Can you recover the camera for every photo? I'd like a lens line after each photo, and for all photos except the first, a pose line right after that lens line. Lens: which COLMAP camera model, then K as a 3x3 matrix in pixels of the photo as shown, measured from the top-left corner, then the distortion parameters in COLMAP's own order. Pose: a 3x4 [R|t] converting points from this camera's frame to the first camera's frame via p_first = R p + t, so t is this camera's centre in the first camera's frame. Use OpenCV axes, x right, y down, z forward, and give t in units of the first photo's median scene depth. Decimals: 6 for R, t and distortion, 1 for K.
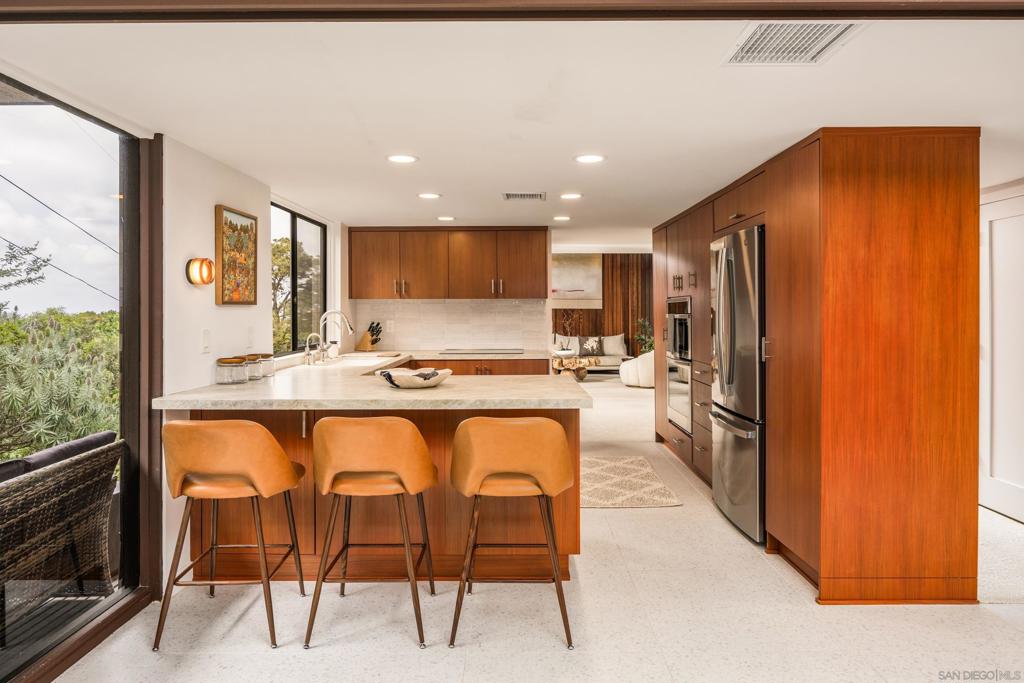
lens RADIAL K [[610.1, 0, 515.1], [0, 610.1, 315.0], [0, 0, 1]] dist [0.001740, 0.000079]
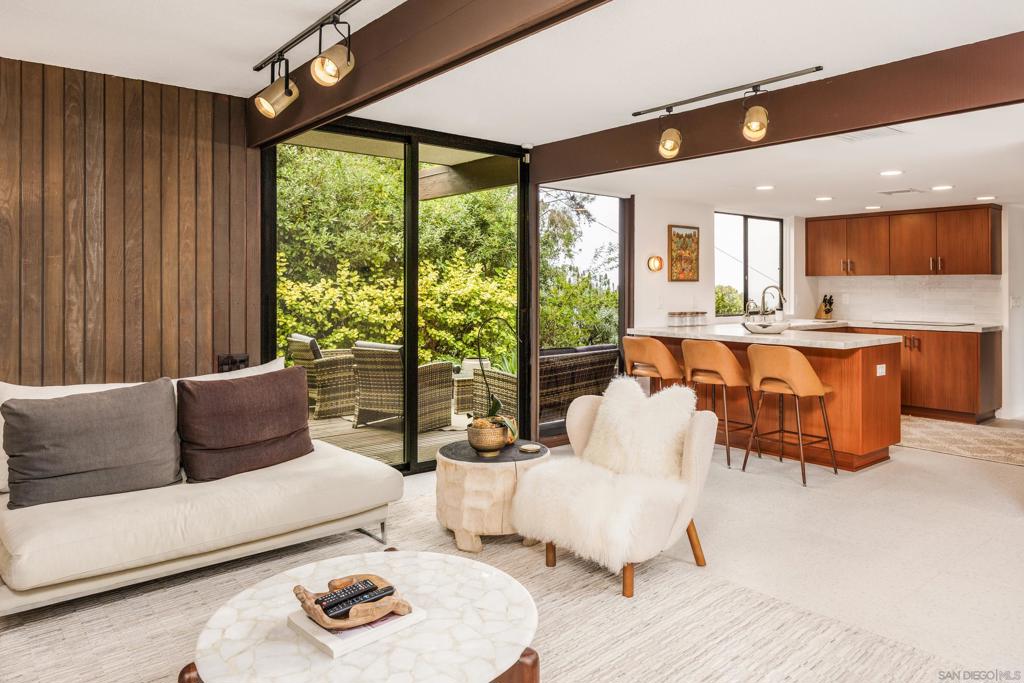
lens RADIAL K [[685.7, 0, 513.8], [0, 685.7, 287.6], [0, 0, 1]] dist [0.000173, 0.000008]
pose [[0.629114, 0.005366, -0.777295, 0.529063], [-0.009562, 0.999954, -0.000837, 0.004628], [0.777254, 0.007959, 0.629136, -0.407155]]
